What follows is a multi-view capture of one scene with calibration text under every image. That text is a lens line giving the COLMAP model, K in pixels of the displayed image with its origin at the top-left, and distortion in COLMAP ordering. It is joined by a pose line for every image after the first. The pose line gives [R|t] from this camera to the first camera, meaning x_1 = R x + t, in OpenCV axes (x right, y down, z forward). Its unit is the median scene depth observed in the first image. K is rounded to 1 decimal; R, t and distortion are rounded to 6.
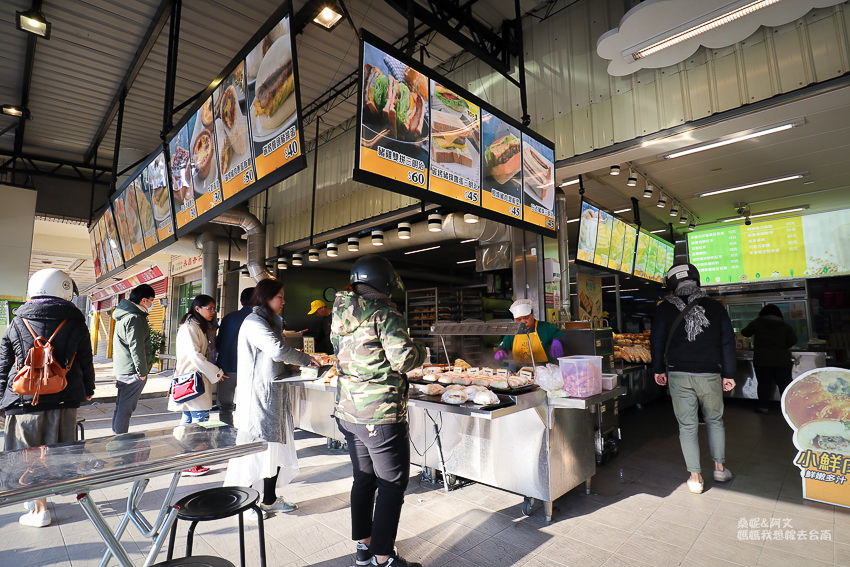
lens RADIAL K [[428.8, 0, 425.0], [0, 428.8, 283.5], [0, 0, 1]] dist [-0.029507, 0.000303]
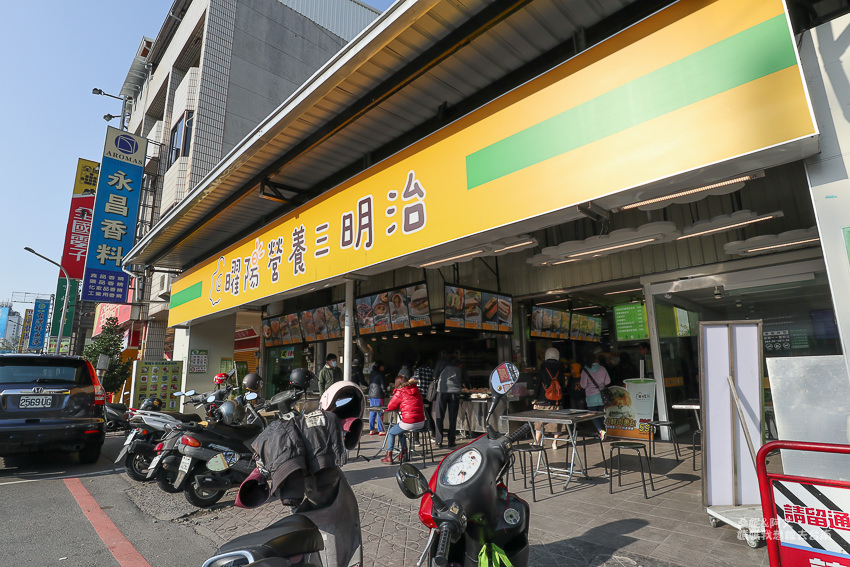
lens RADIAL K [[428.8, 0, 425.0], [0, 428.8, 283.5], [0, 0, 1]] dist [-0.029507, 0.000303]
pose [[0.999883, -0.015306, -0.000678, -0.223440], [0.015184, 0.995849, -0.089748, -0.220055], [0.002049, 0.089727, 0.995964, -1.713091]]
